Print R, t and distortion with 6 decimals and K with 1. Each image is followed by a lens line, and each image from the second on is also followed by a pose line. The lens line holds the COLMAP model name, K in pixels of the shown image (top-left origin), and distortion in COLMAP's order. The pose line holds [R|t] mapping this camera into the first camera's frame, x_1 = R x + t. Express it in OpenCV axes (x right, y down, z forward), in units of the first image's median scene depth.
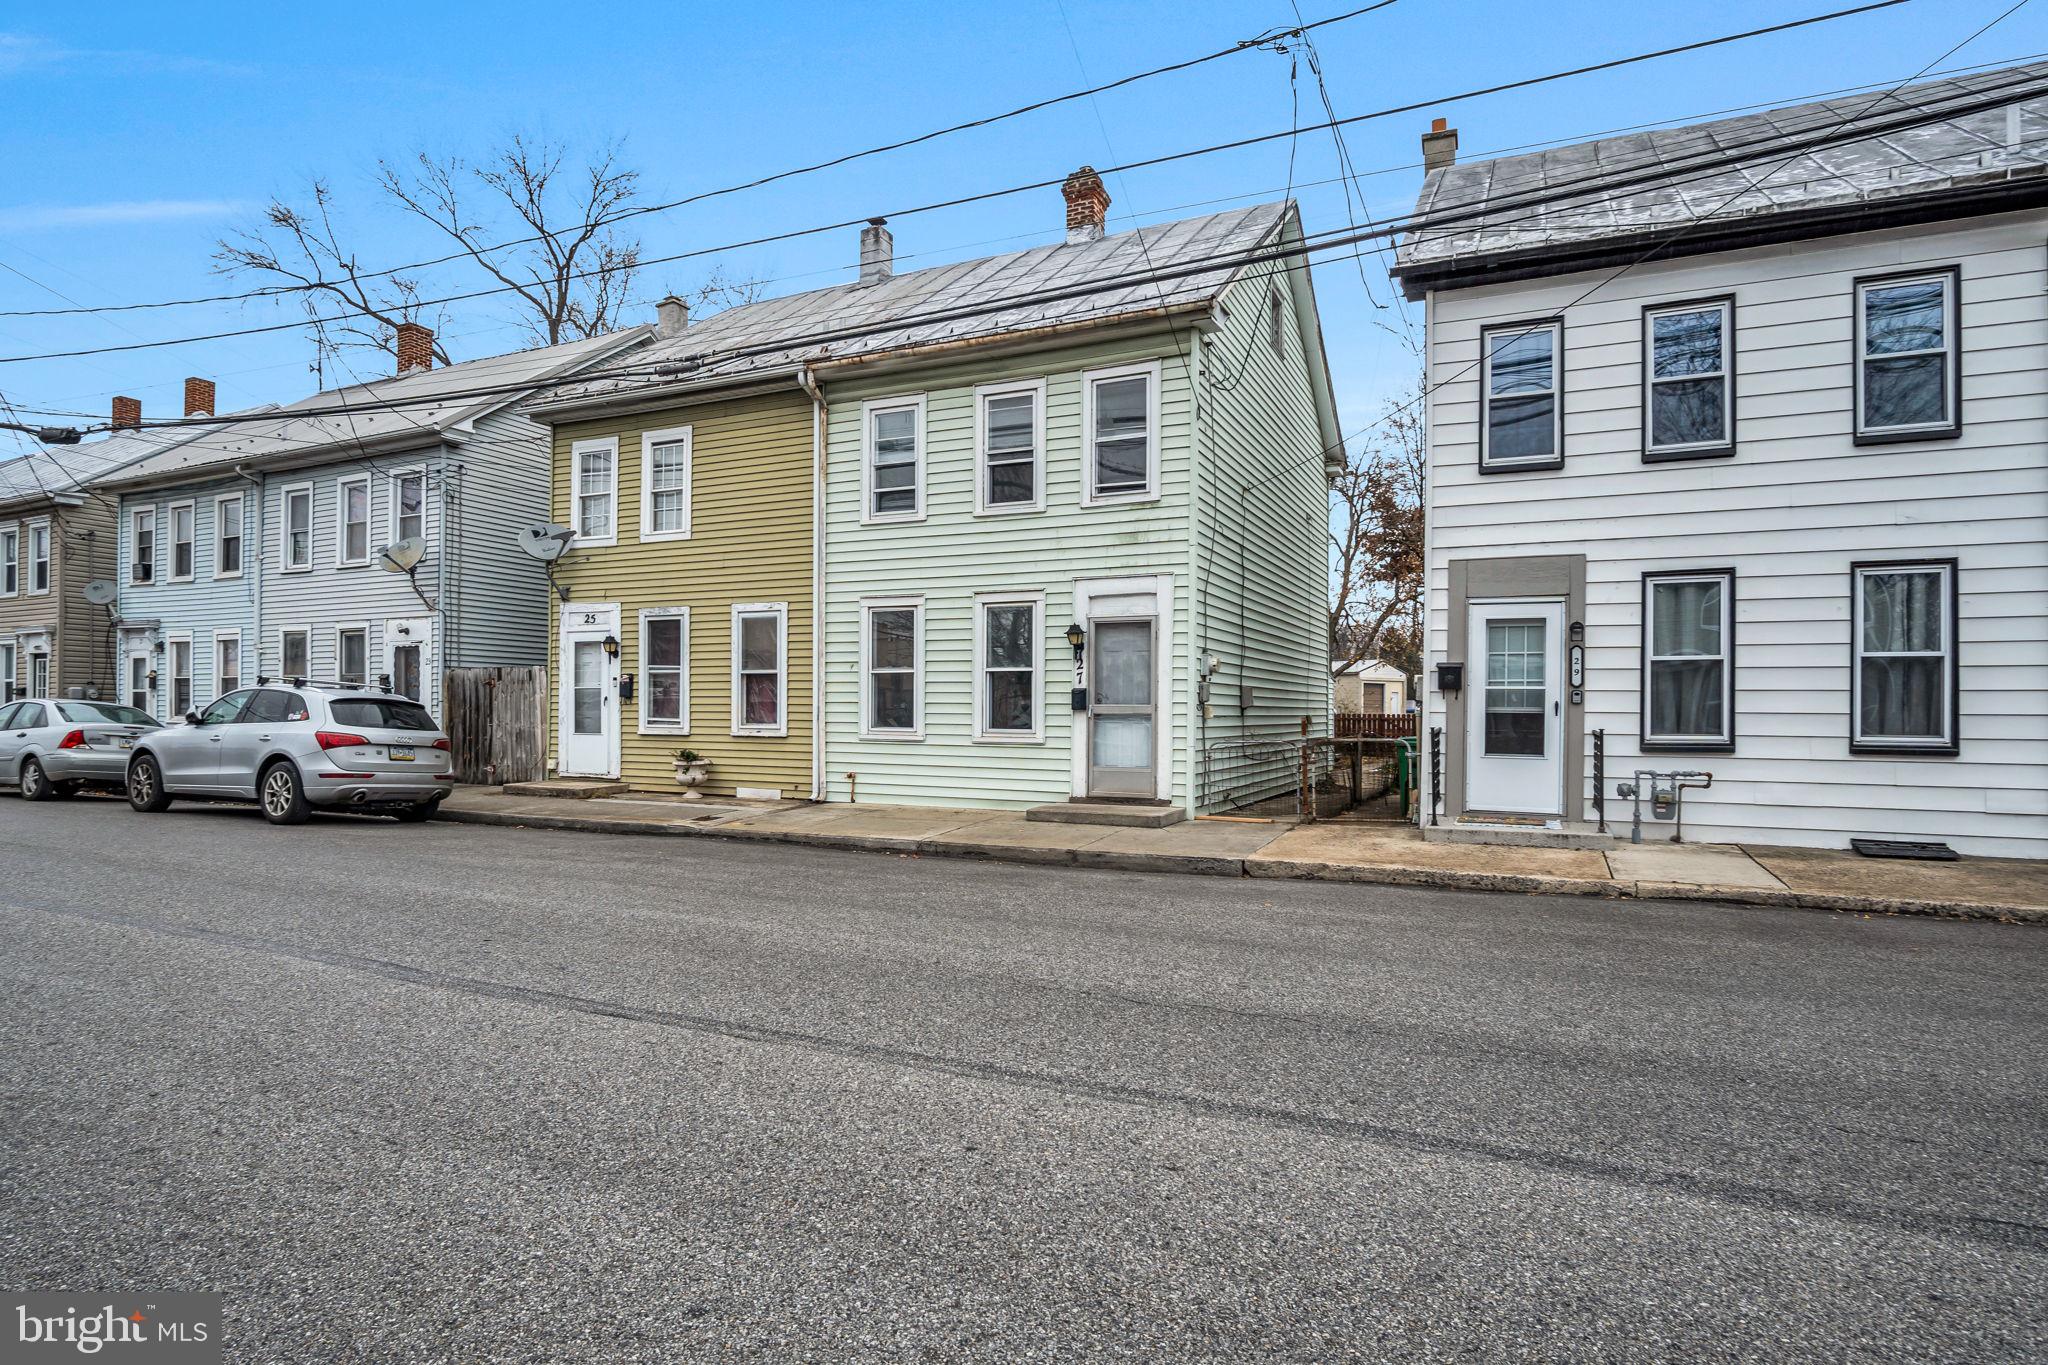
lens RADIAL K [[1115.6, 0, 1026.8], [0, 1115.6, 700.8], [0, 0, 1]] dist [-0.033655, 0.009223]
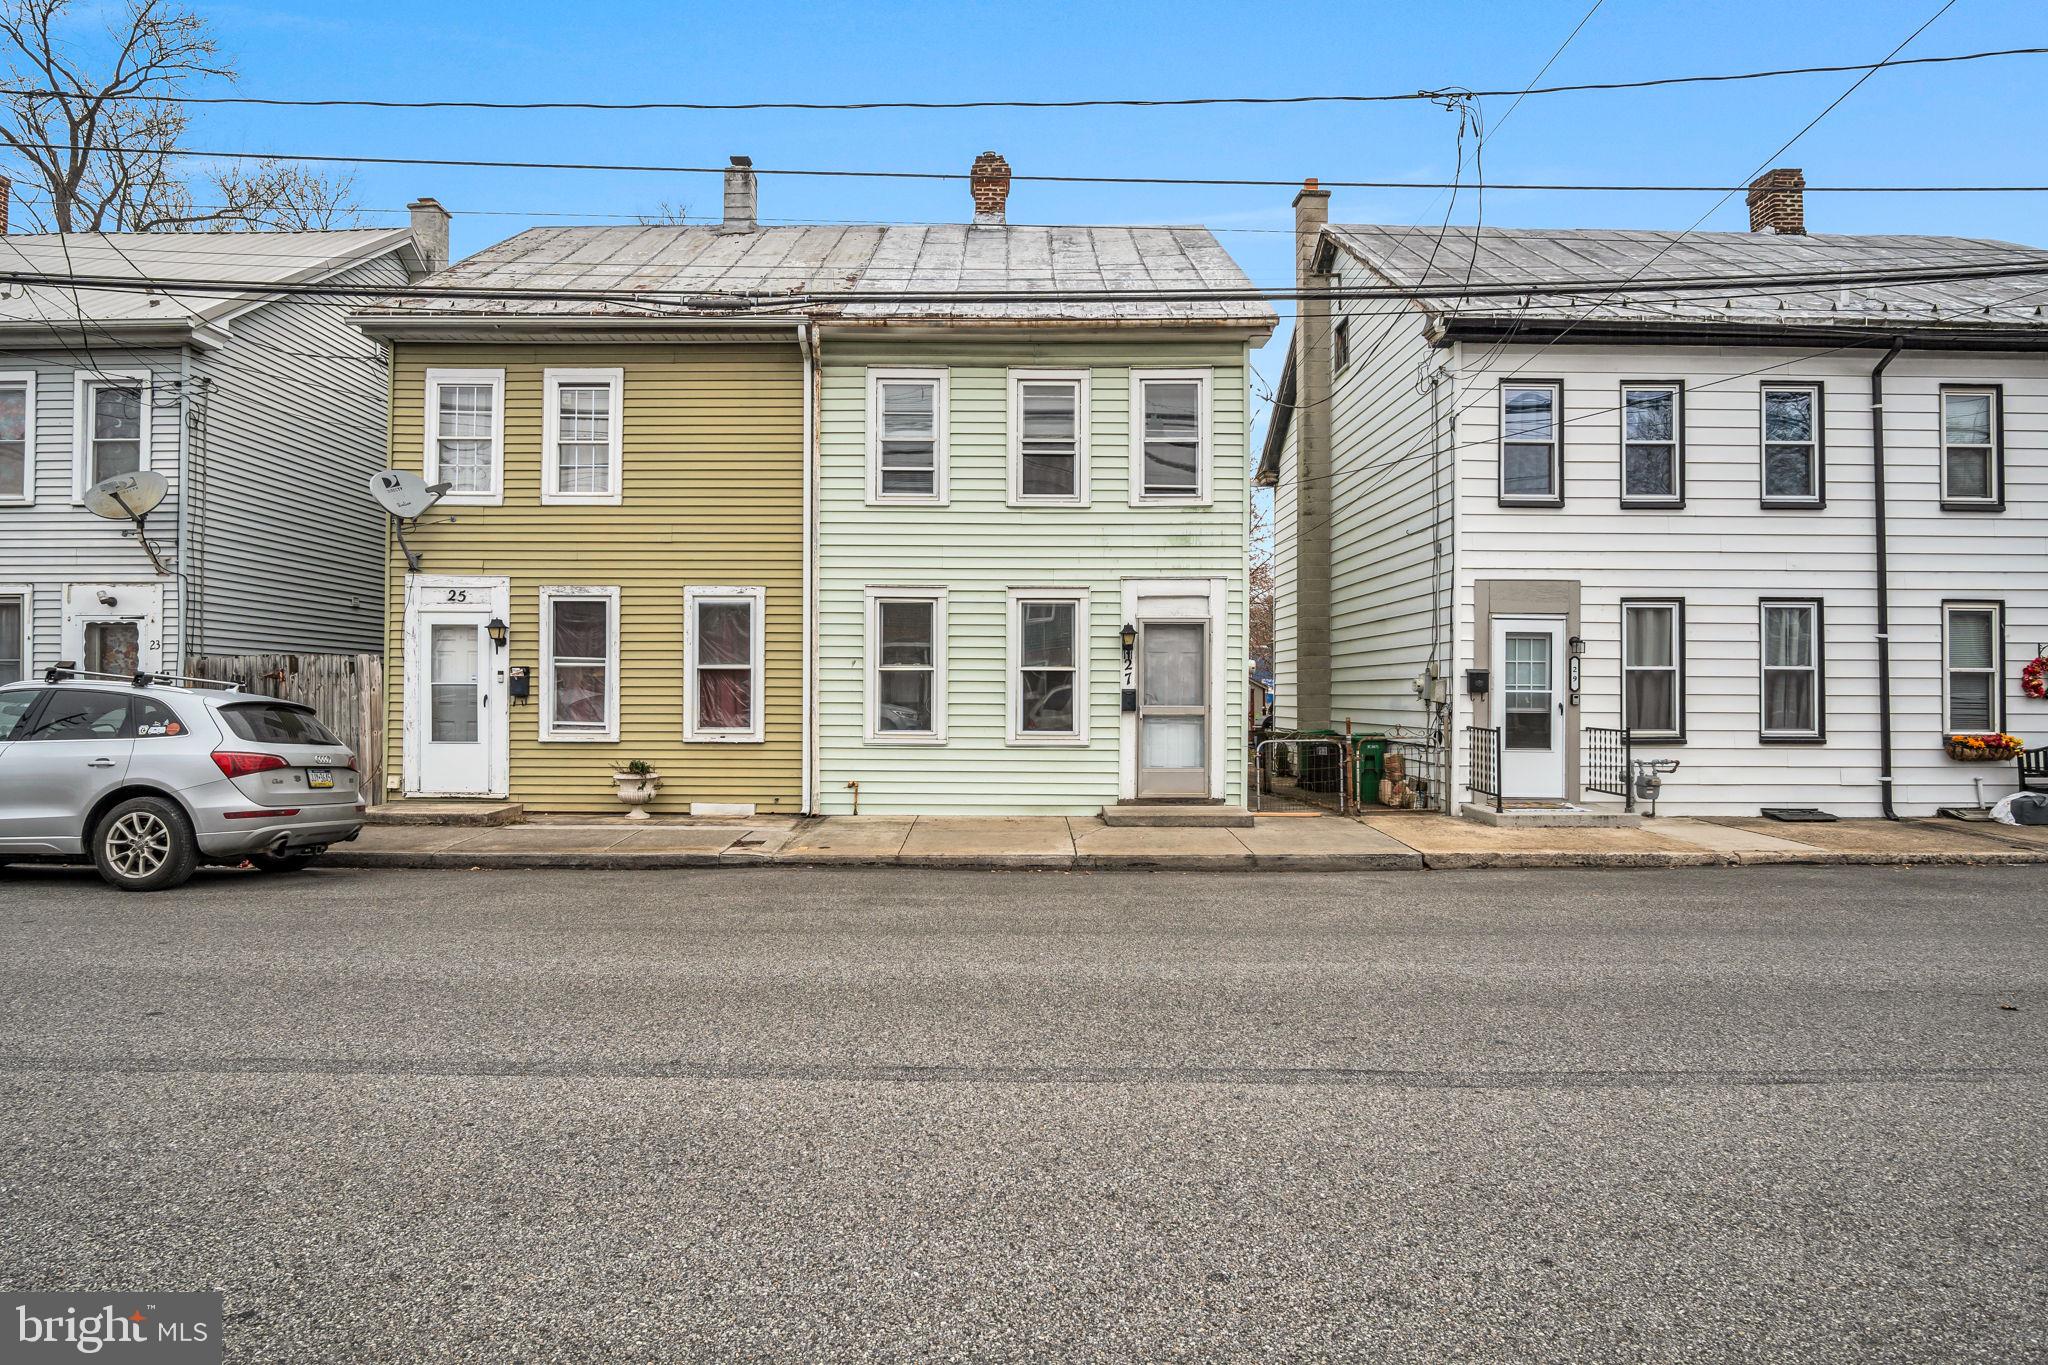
lens RADIAL K [[1096.7, 0, 1007.6], [0, 1096.7, 684.0], [0, 0, 1]] dist [-0.035268, 0.008954]
pose [[0.901461, 0.003156, 0.432849, -0.457832], [-0.002423, 0.999995, -0.002245, -0.013025], [-0.432853, 0.000975, 0.901464, 0.166948]]
